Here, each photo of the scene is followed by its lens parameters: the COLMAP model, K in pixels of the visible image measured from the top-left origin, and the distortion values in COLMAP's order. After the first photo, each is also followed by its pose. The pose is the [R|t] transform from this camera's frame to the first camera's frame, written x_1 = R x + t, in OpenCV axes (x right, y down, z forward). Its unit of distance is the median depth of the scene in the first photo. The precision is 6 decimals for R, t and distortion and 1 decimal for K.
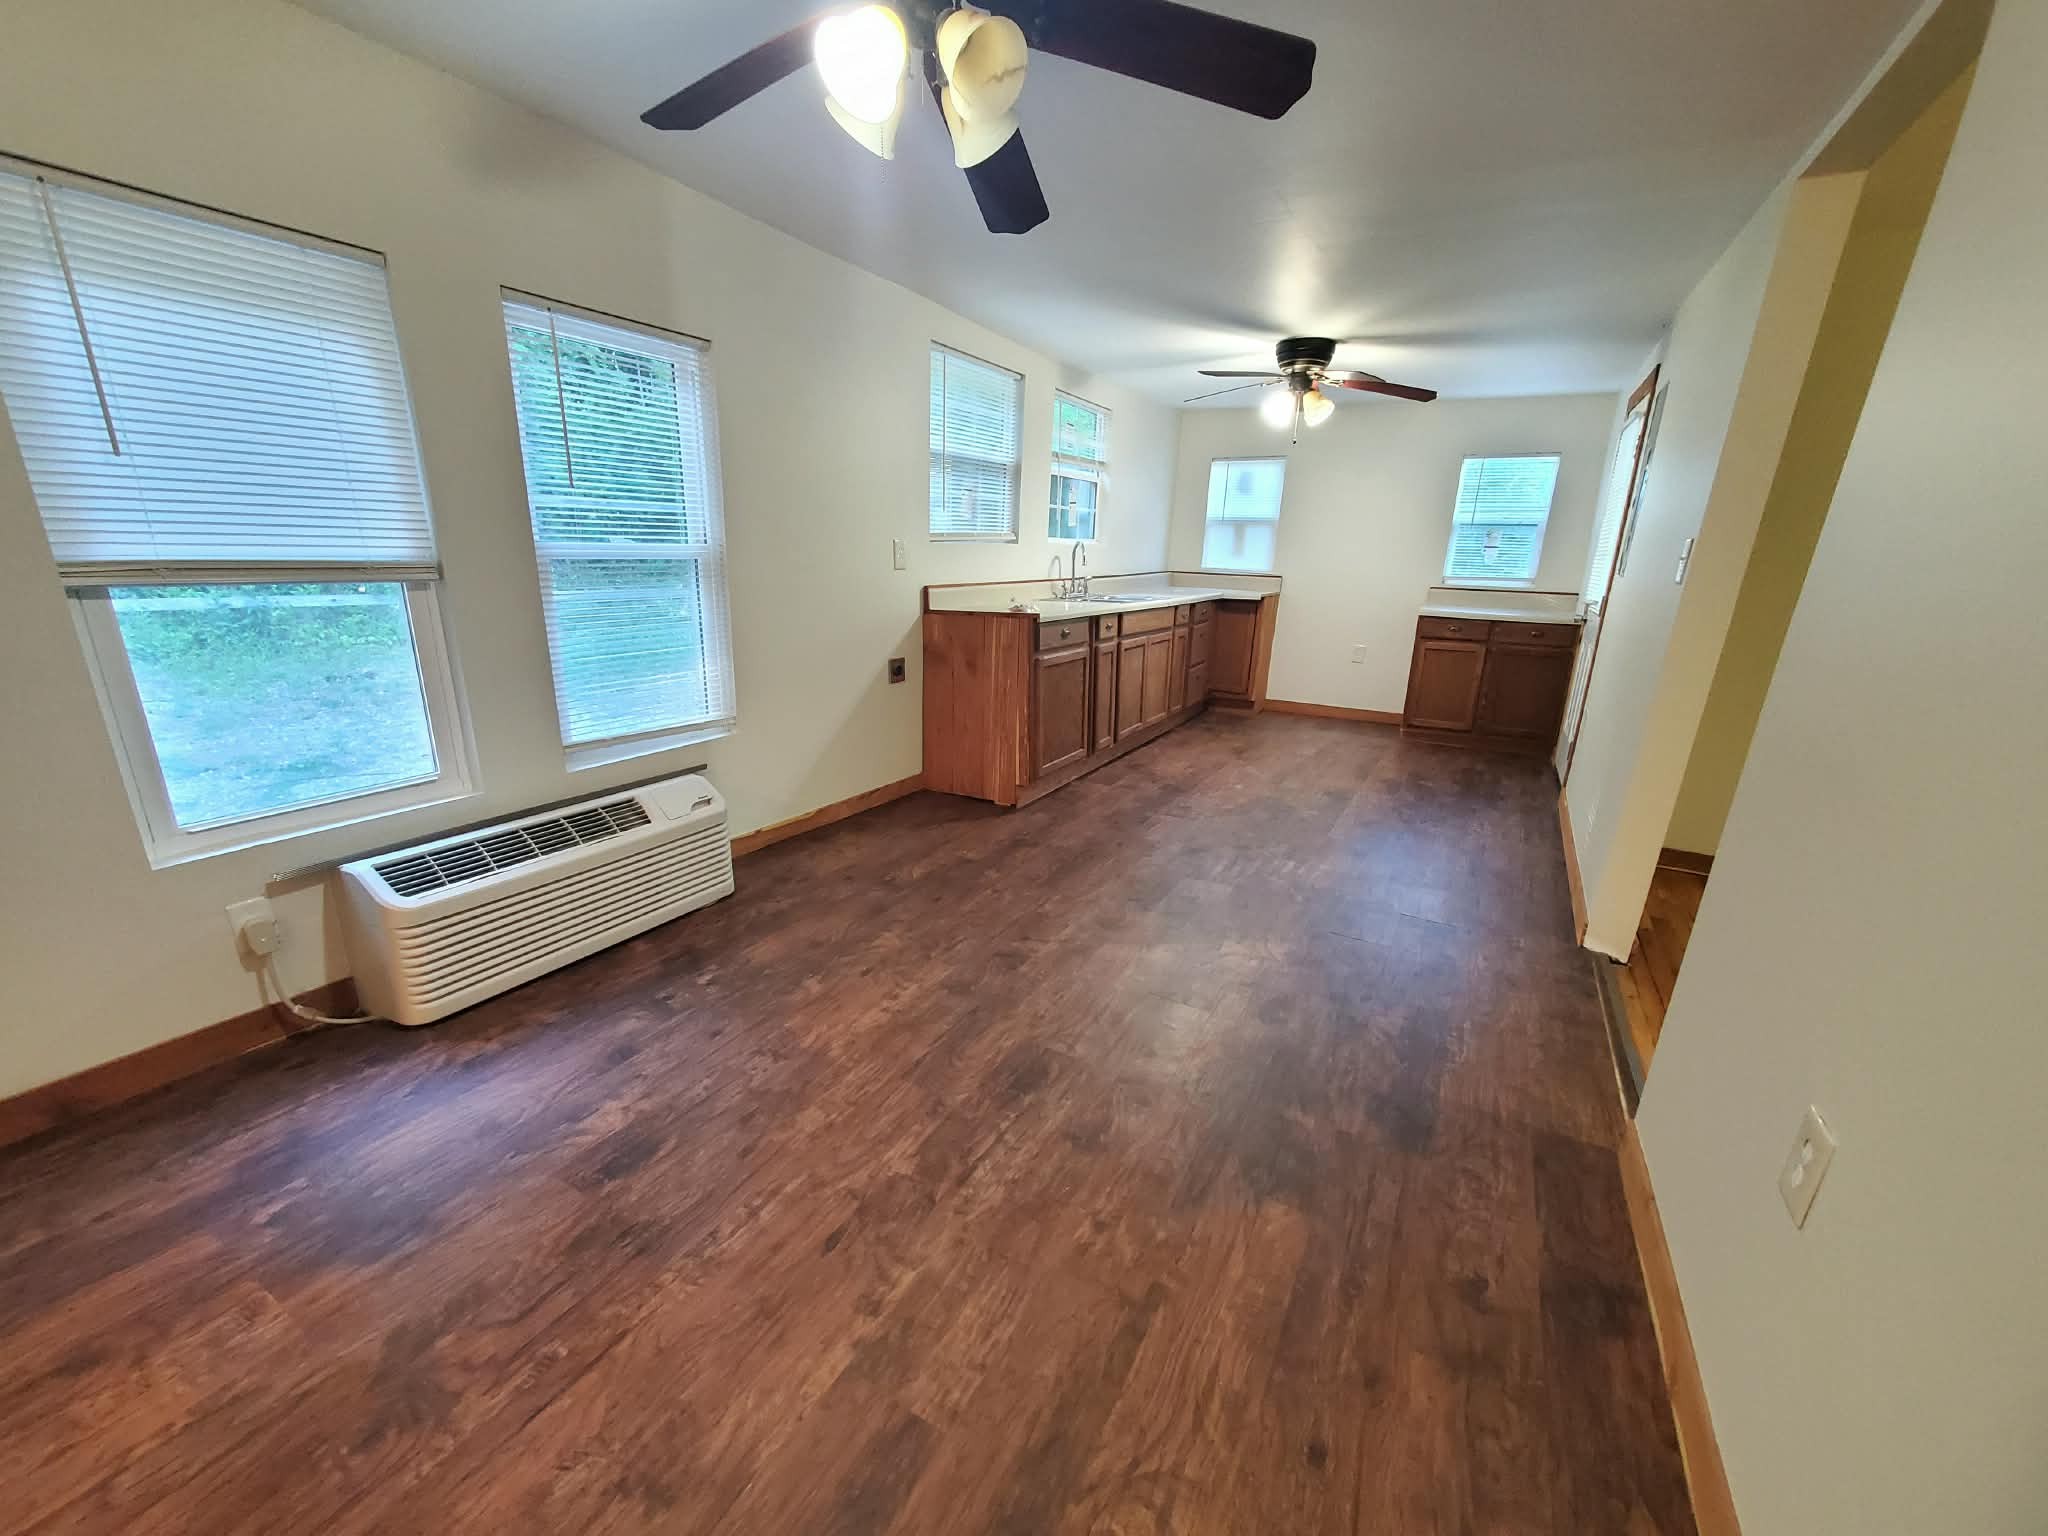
lens RADIAL K [[838.3, 0, 1024.0], [0, 838.3, 768.0], [0, 0, 1]] dist [0.003646, -0.000083]
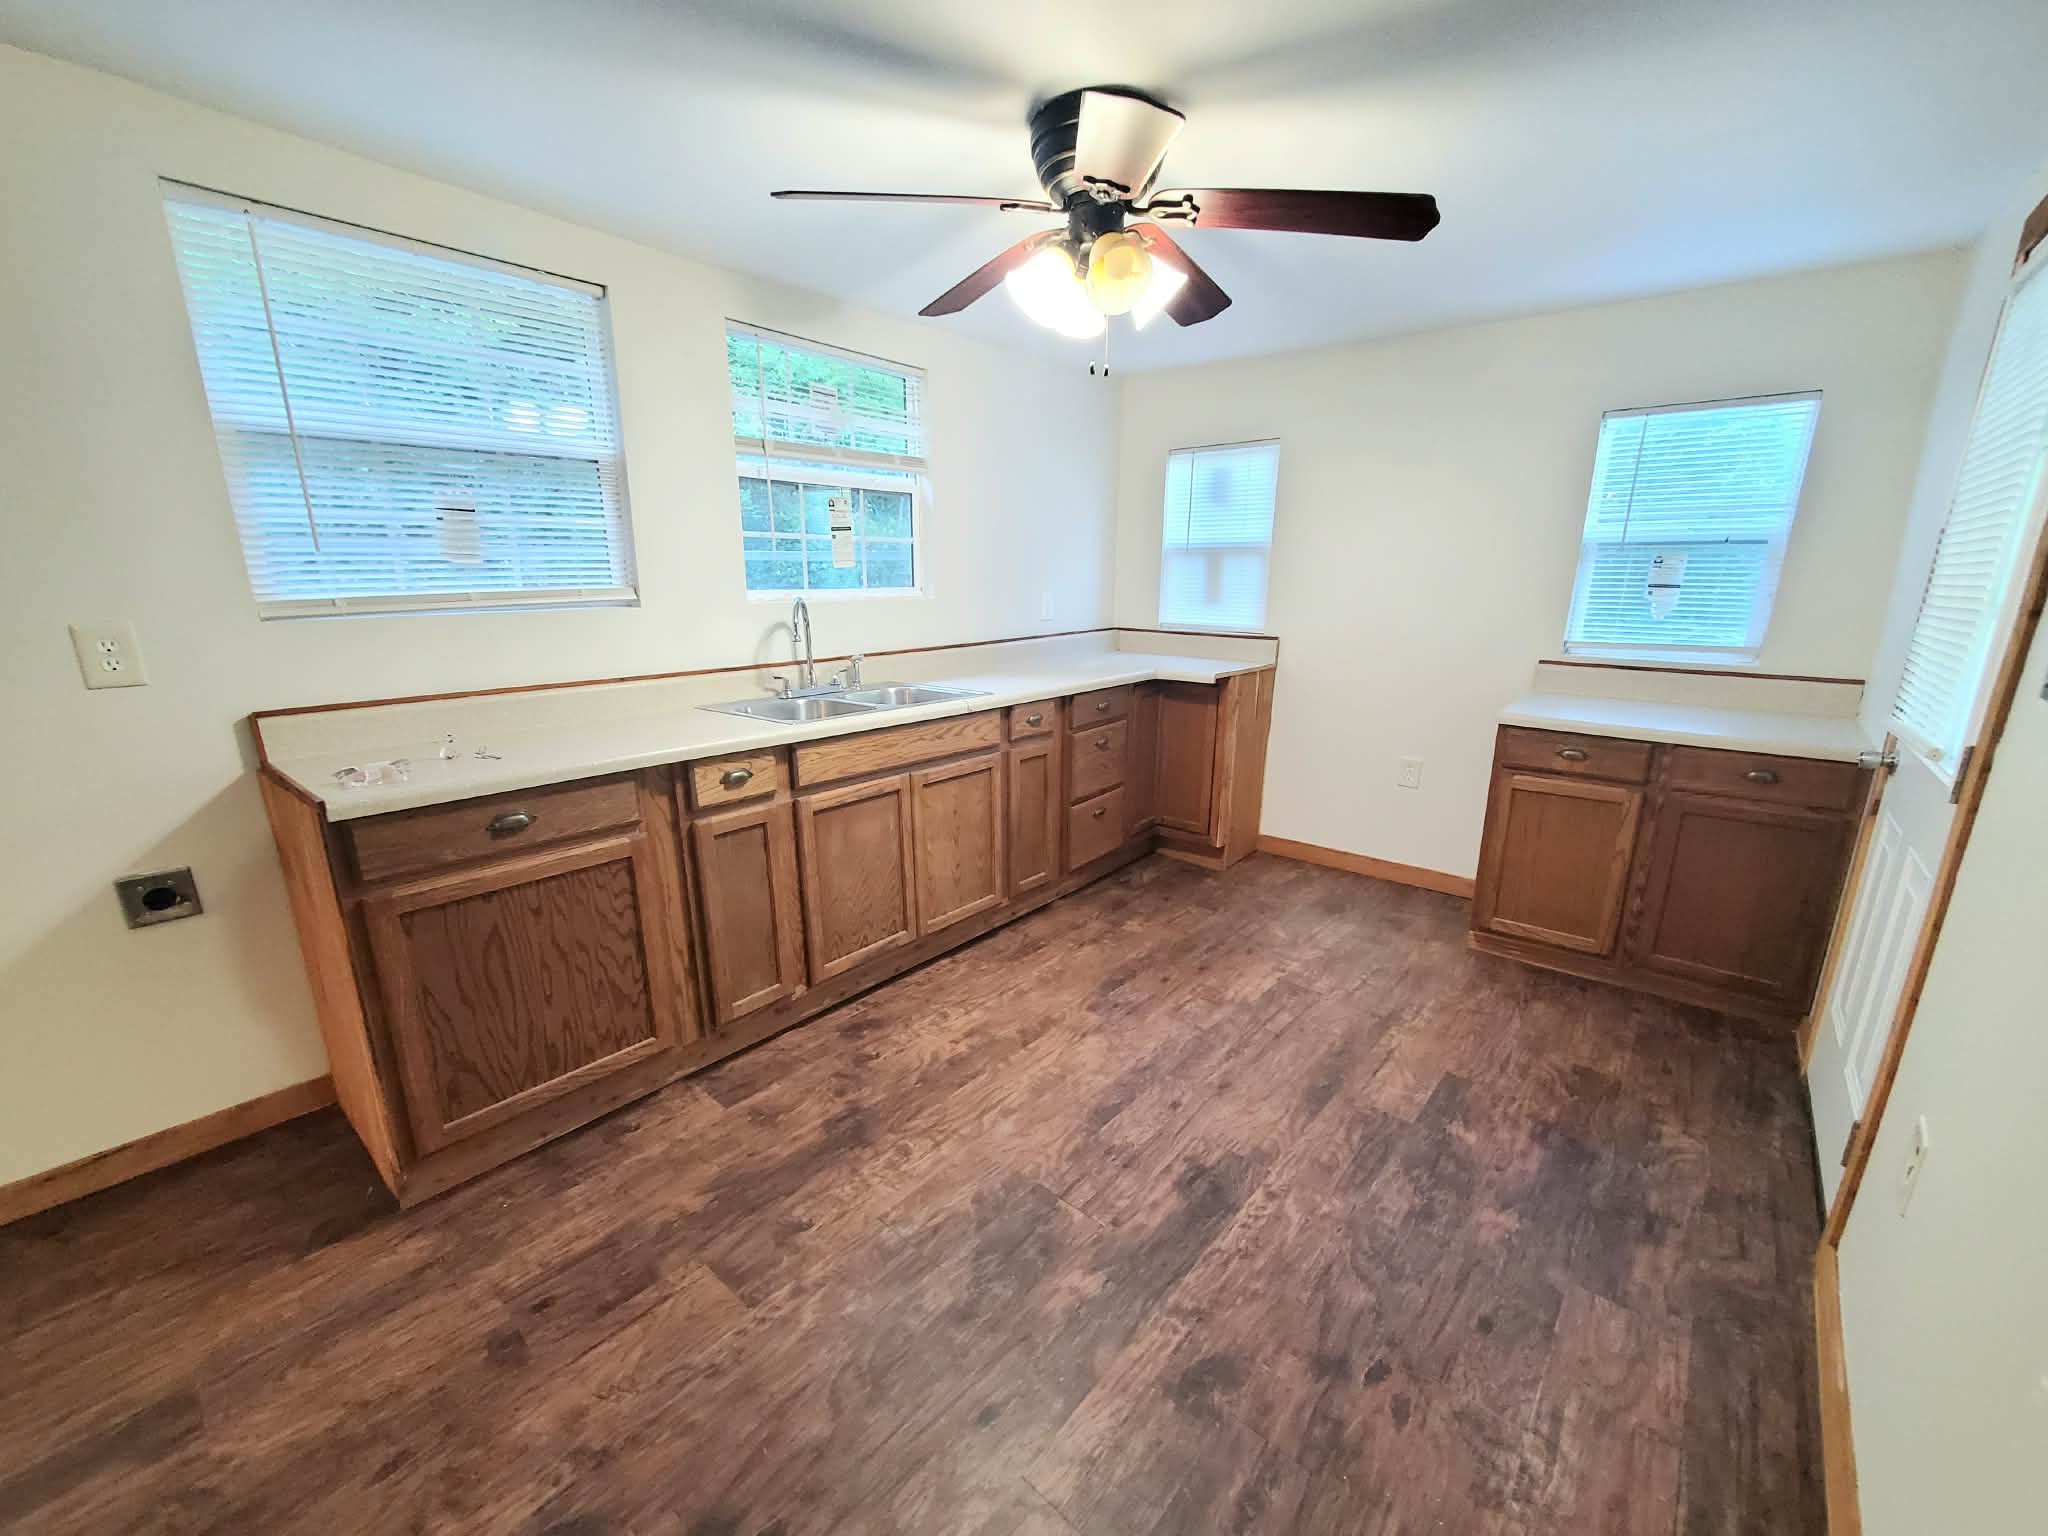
lens RADIAL K [[816.6, 0, 1024.0], [0, 816.6, 768.0], [0, 0, 1]] dist [0.000074, 0.000046]
pose [[0.979675, 0.025337, -0.198983, 0.404161], [-0.030192, 0.999315, -0.021401, -0.191176], [0.198304, 0.026974, 0.979769, 0.641357]]
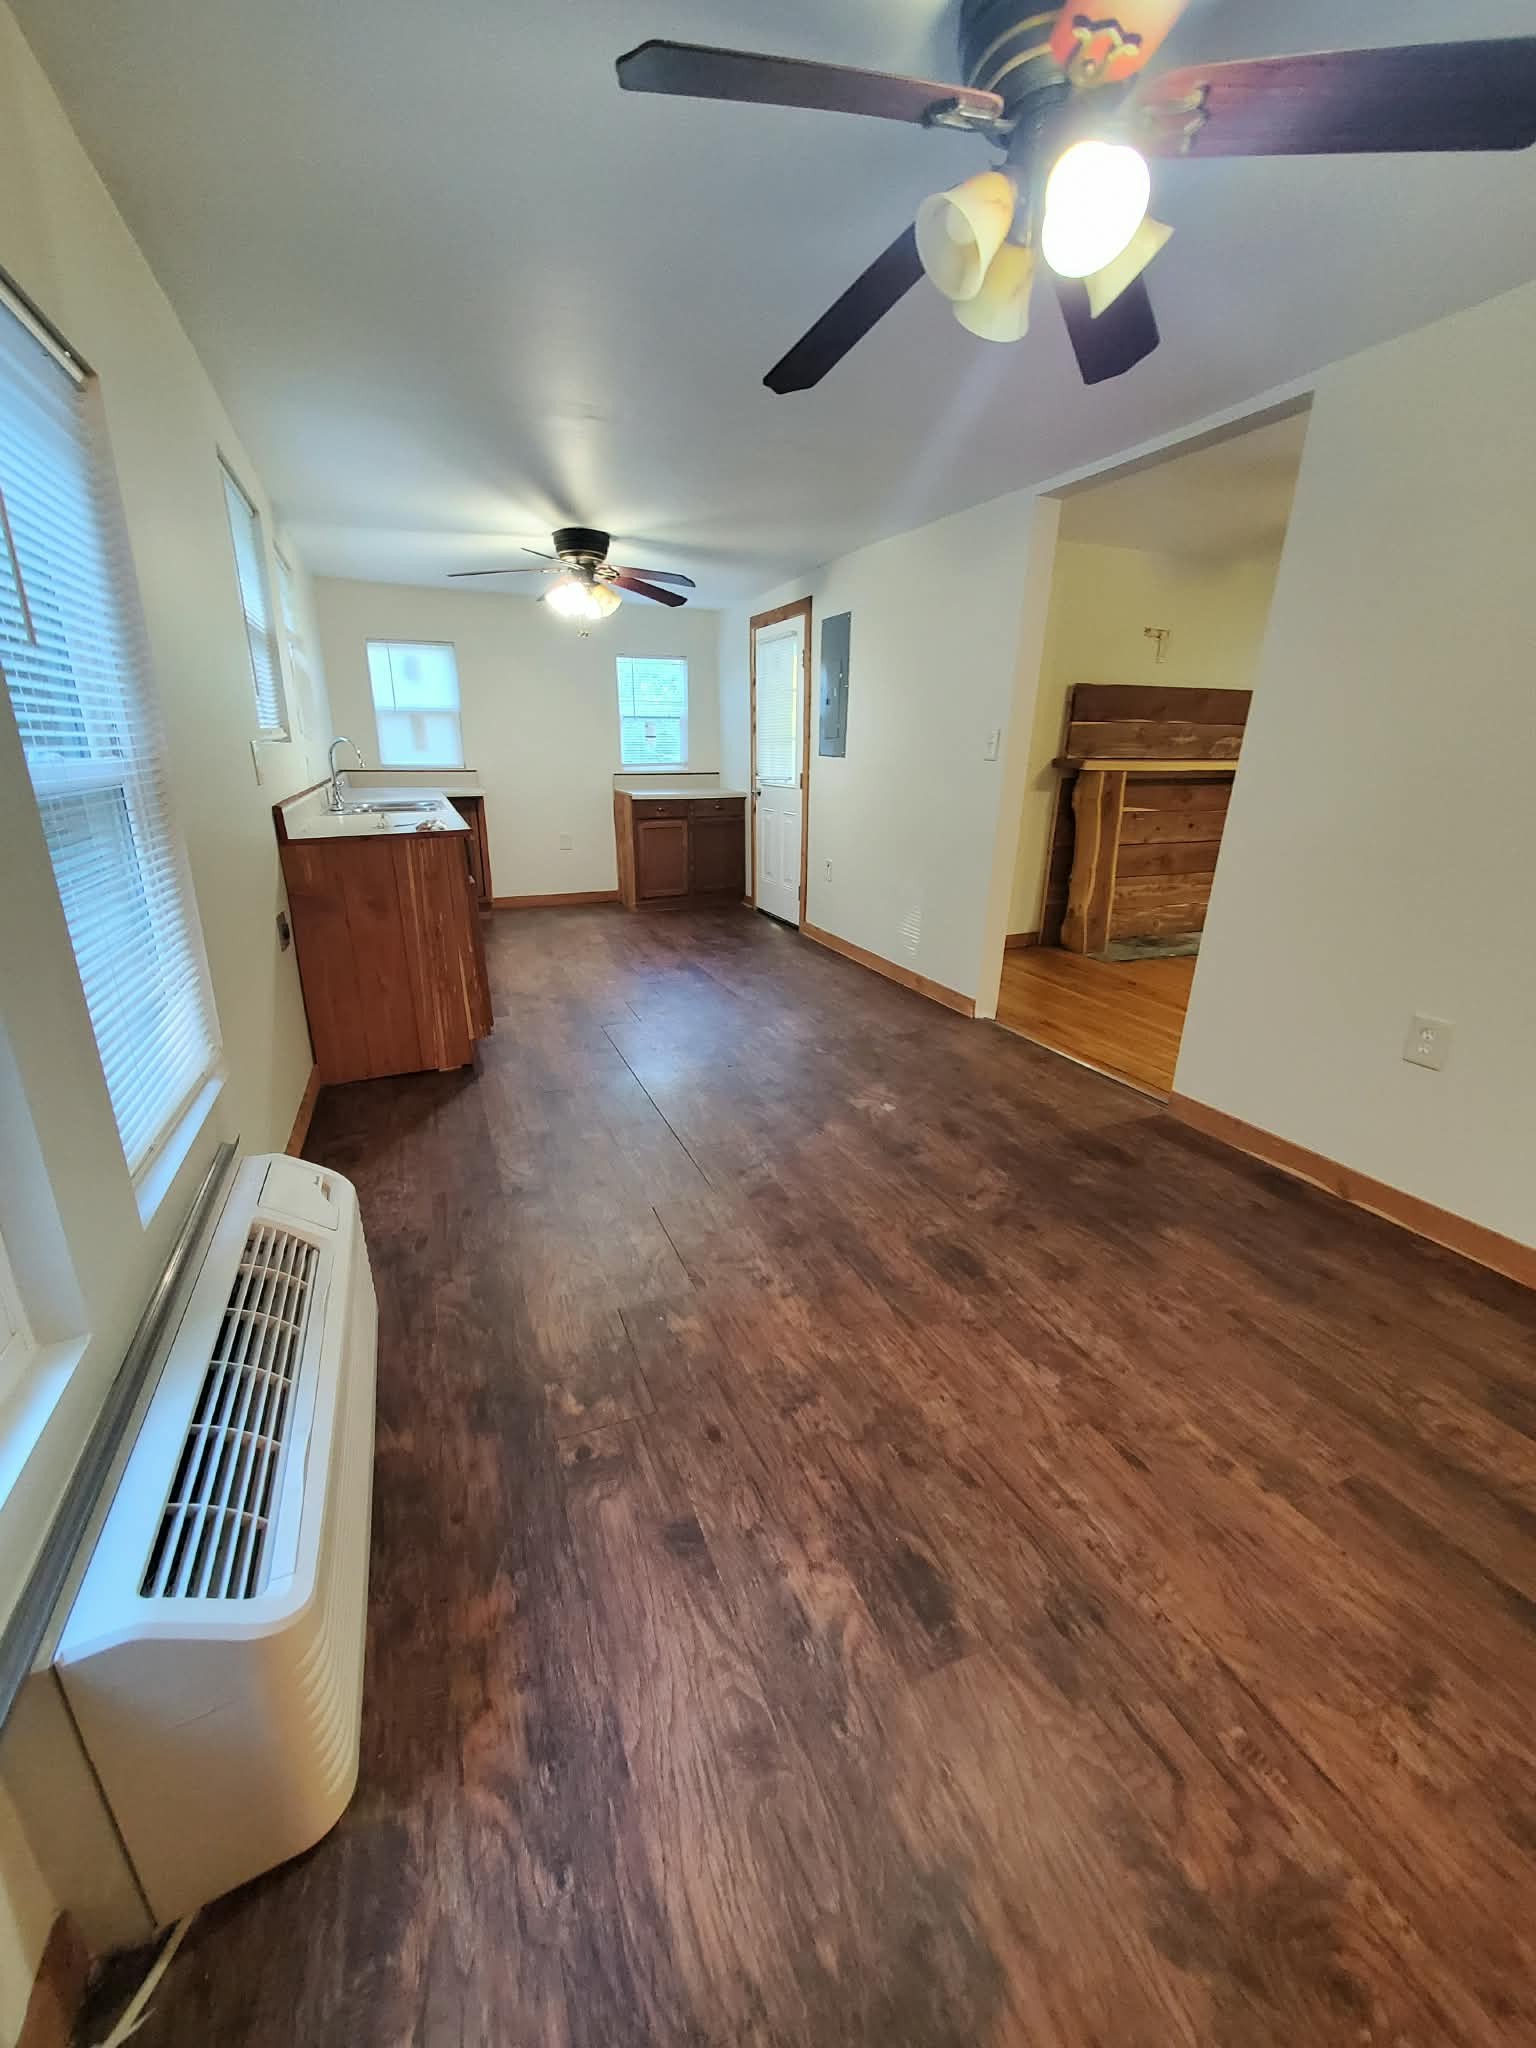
lens RADIAL K [[823.2, 0, 764.8], [0, 823.2, 991.4], [0, 0, 1]] dist [-0.009450, 0.000682]
pose [[0.610265, -0.249553, 0.751864, -0.426353], [0.216744, 0.965471, 0.144527, -0.079500], [-0.761970, 0.074762, 0.643282, 0.264185]]
